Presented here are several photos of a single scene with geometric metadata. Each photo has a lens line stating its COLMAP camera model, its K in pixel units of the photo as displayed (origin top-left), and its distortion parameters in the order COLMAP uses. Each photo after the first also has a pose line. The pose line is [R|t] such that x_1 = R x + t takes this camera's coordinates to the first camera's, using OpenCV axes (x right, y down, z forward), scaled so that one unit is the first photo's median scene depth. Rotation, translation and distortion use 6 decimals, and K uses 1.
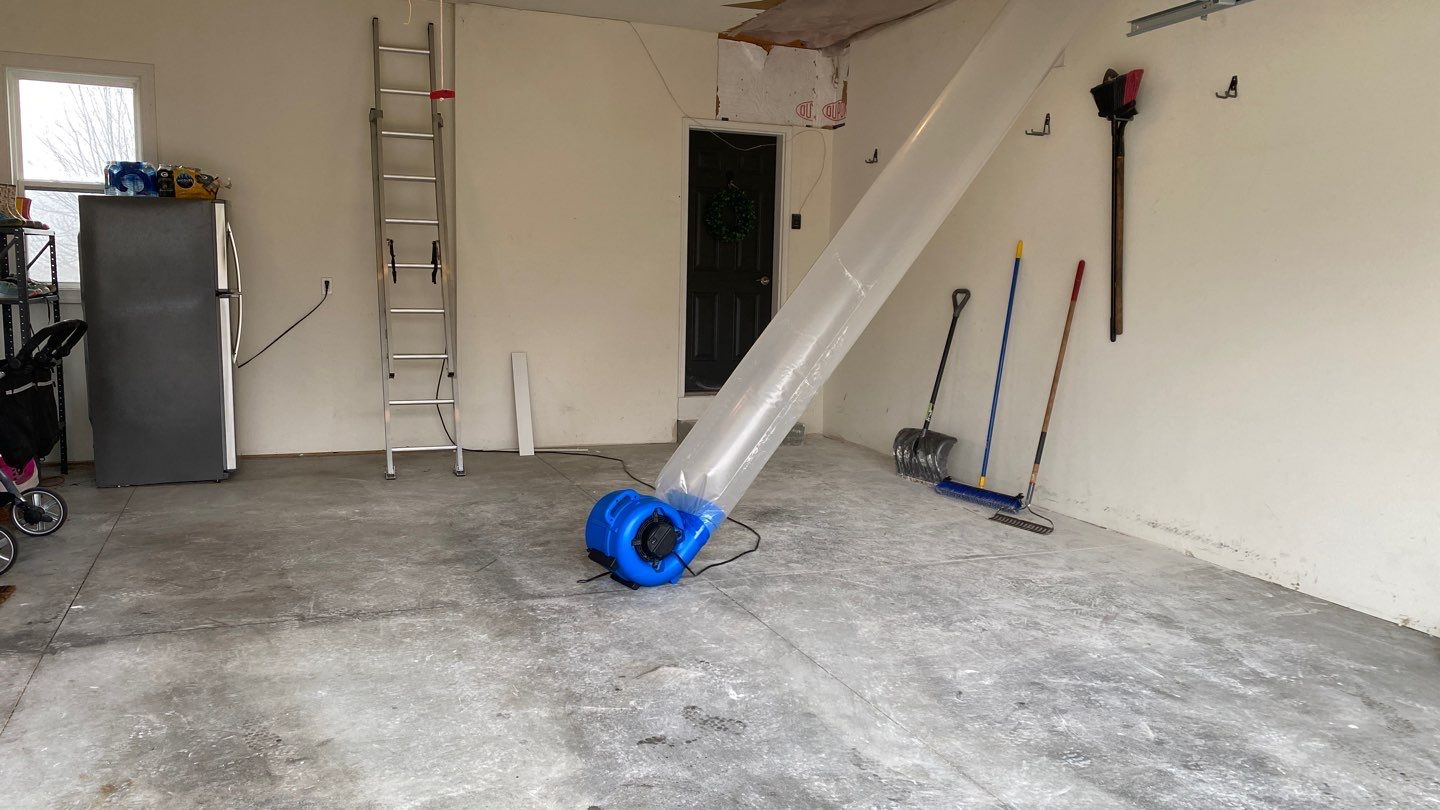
lens RADIAL K [[1100.0, 0, 720.0], [0, 1100.0, 405.0], [0, 0, 1]] dist [0.000536, -0.060081]
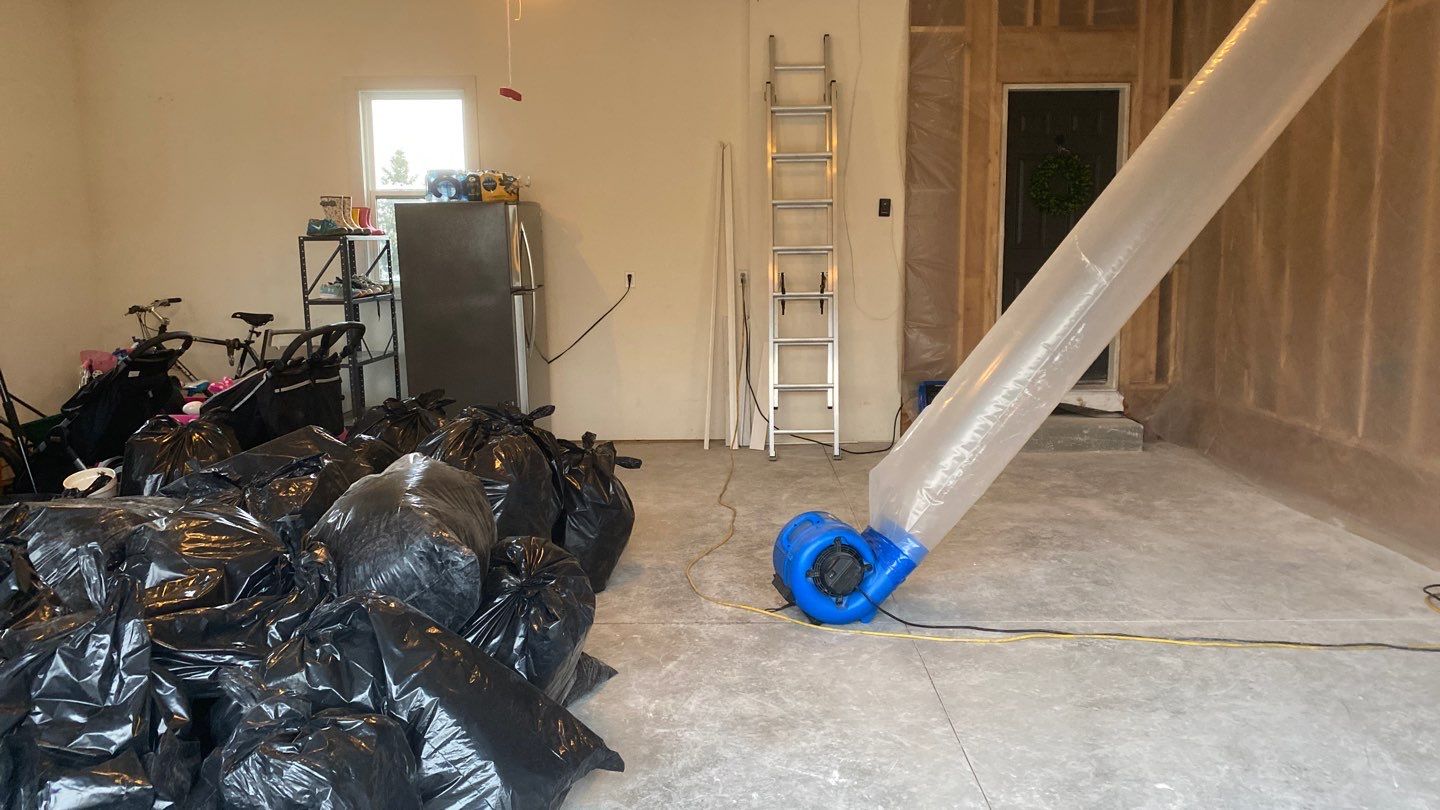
lens RADIAL K [[1100.0, 0, 720.0], [0, 1100.0, 405.0], [0, 0, 1]] dist [0.000536, -0.060081]
pose [[0.910857, 0.023664, -0.412042, 0.157384], [-0.013624, 0.999535, 0.027287, -0.024500], [0.412496, -0.019241, 0.910756, 0.124194]]
